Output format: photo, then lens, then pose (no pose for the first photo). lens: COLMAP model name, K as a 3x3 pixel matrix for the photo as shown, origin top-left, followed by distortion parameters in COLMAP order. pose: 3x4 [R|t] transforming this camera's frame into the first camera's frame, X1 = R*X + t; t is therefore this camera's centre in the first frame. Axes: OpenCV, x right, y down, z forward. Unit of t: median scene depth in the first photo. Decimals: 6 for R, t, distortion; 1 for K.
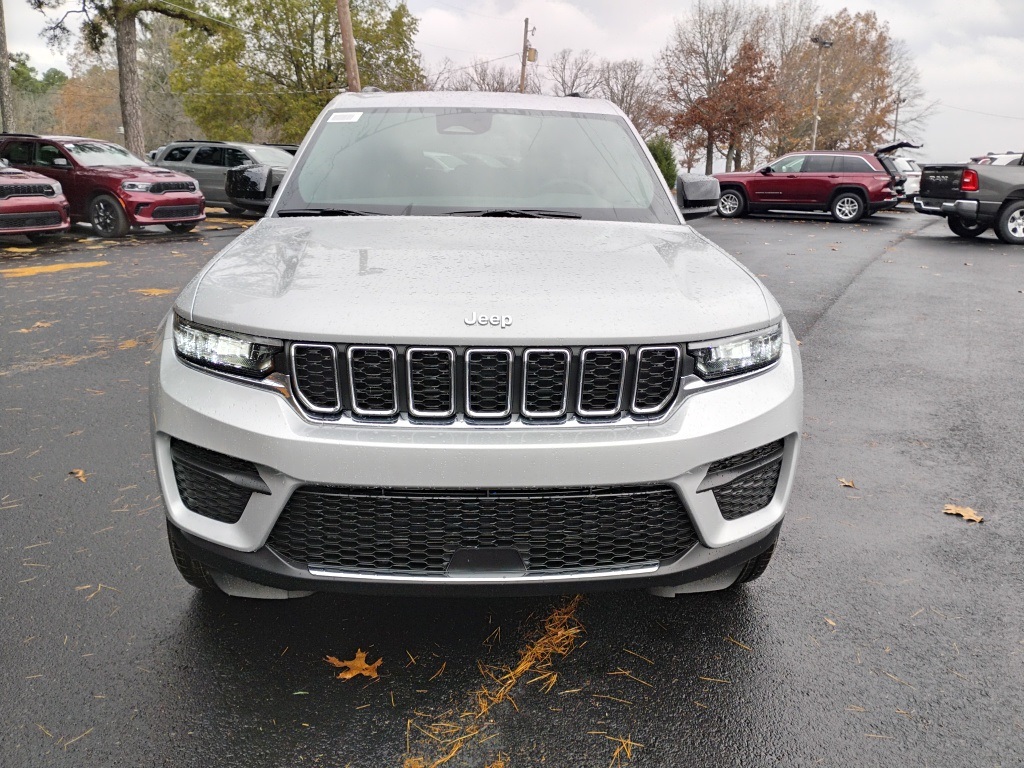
lens RADIAL K [[854.8, 0, 512.0], [0, 854.8, 384.0], [0, 0, 1]] dist [0.075443, -0.096084]
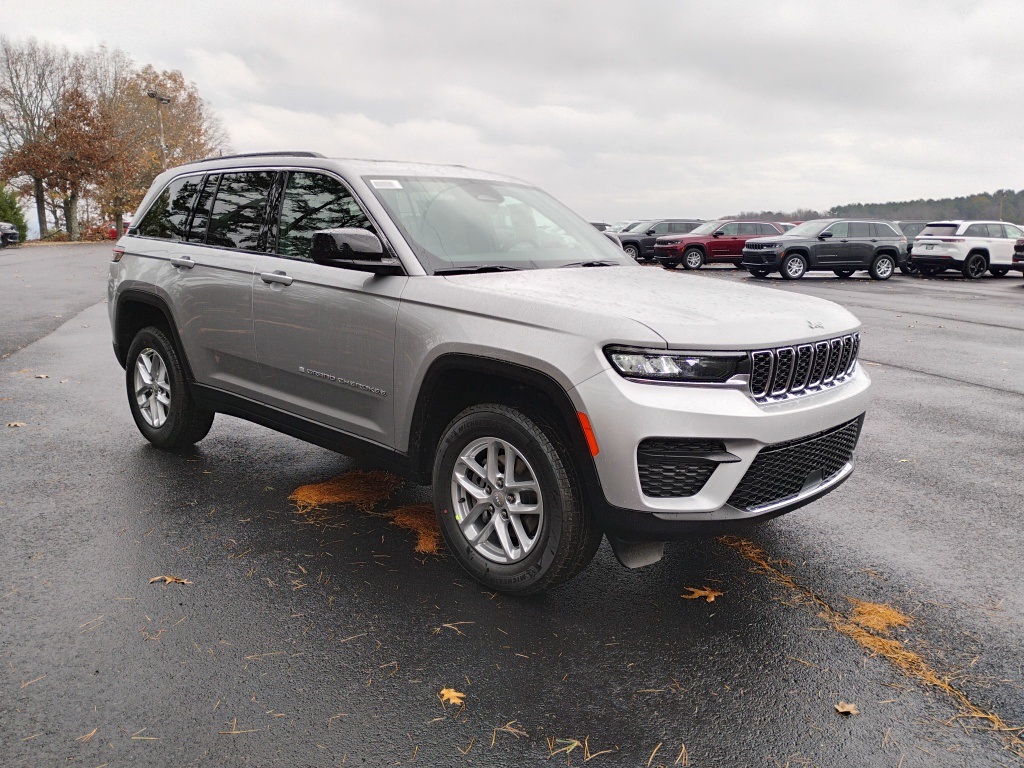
lens RADIAL K [[854.8, 0, 512.0], [0, 854.8, 384.0], [0, 0, 1]] dist [0.075443, -0.096084]
pose [[0.778231, -0.097989, 0.620286, -1.293206], [0.135397, 0.990701, -0.013369, -0.025008], [-0.613208, 0.094389, 0.784262, 0.092937]]
